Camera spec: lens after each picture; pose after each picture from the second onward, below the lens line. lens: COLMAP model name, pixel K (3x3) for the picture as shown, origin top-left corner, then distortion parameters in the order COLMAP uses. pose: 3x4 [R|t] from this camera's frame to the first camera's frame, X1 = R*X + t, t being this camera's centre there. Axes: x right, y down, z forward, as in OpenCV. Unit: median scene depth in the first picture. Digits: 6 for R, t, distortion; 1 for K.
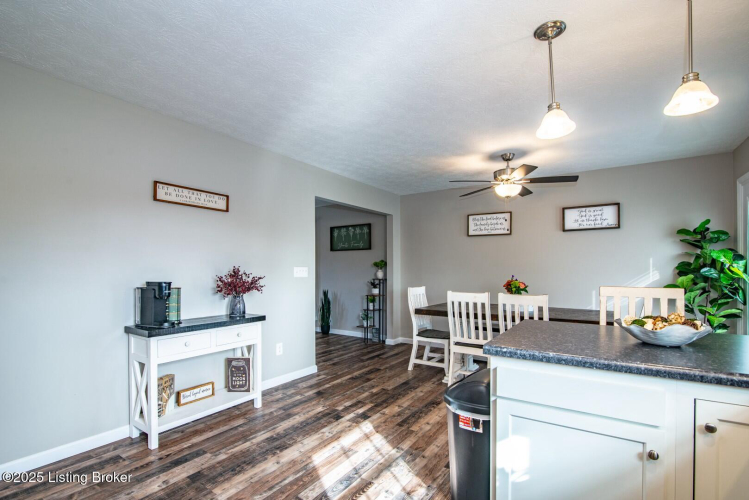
lens RADIAL K [[351.8, 0, 374.3], [0, 351.8, 269.3], [0, 0, 1]] dist [-0.021155, -0.000292]
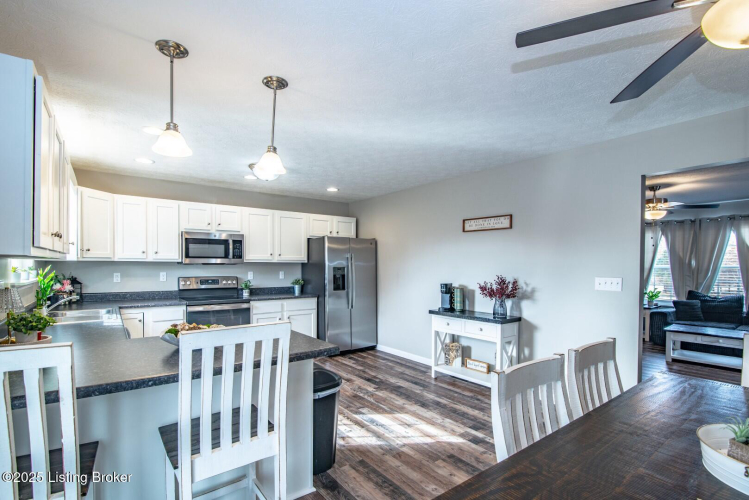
lens RADIAL K [[351.8, 0, 370.2], [0, 351.8, 270.7], [0, 0, 1]] dist [-0.021155, -0.000292]
pose [[-0.329356, 0.014881, -0.944089, 1.087394], [-0.002155, 0.999861, 0.016512, -0.052970], [0.944203, 0.007473, -0.329278, 1.211567]]
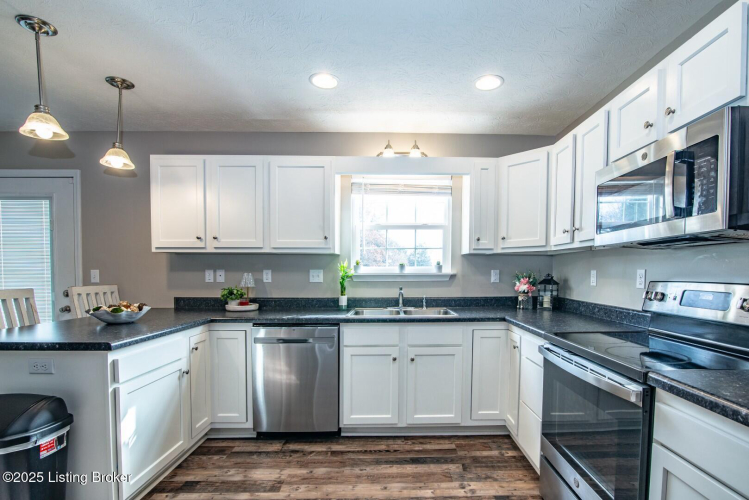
lens RADIAL K [[351.8, 0, 398.1], [0, 351.8, 285.4], [0, 0, 1]] dist [-0.021155, -0.000292]
pose [[-0.580317, -0.030544, 0.813818, -0.635784], [-0.001488, 0.999335, 0.036446, -0.002698], [-0.814390, 0.019939, -0.579976, 0.524336]]
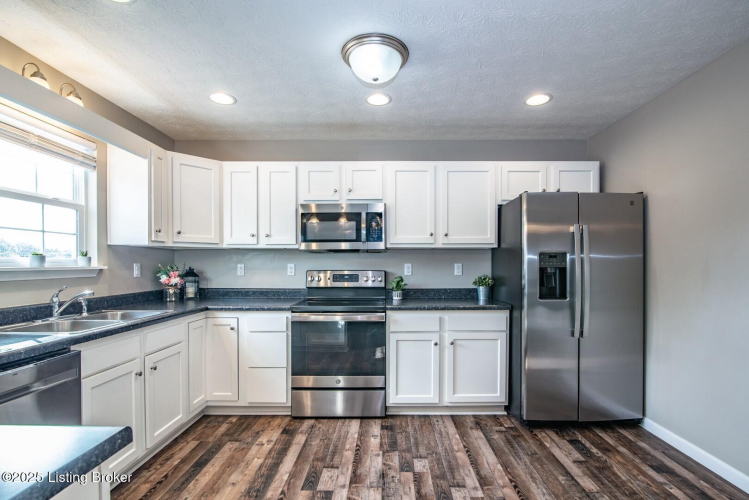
lens RADIAL K [[351.8, 0, 391.7], [0, 351.8, 272.9], [0, 0, 1]] dist [-0.021155, -0.000292]
pose [[-0.825607, 0.013747, -0.564078, 0.160874], [0.003170, 0.999800, 0.019725, -0.001351], [0.564236, 0.014497, -0.825486, 0.939674]]
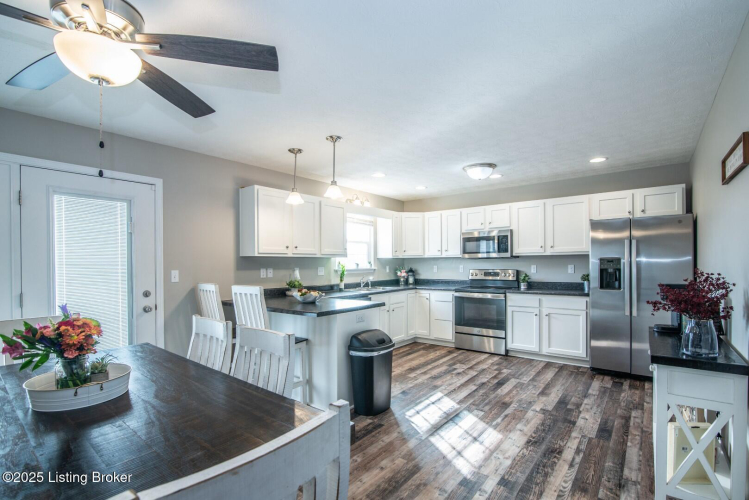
lens RADIAL K [[351.8, 0, 367.2], [0, 351.8, 264.3], [0, 0, 1]] dist [-0.021155, -0.000292]
pose [[-0.995468, 0.012147, 0.094313, 0.118585], [0.012224, 0.999925, 0.000239, -0.027328], [-0.094303, 0.001391, -0.995543, 2.005399]]
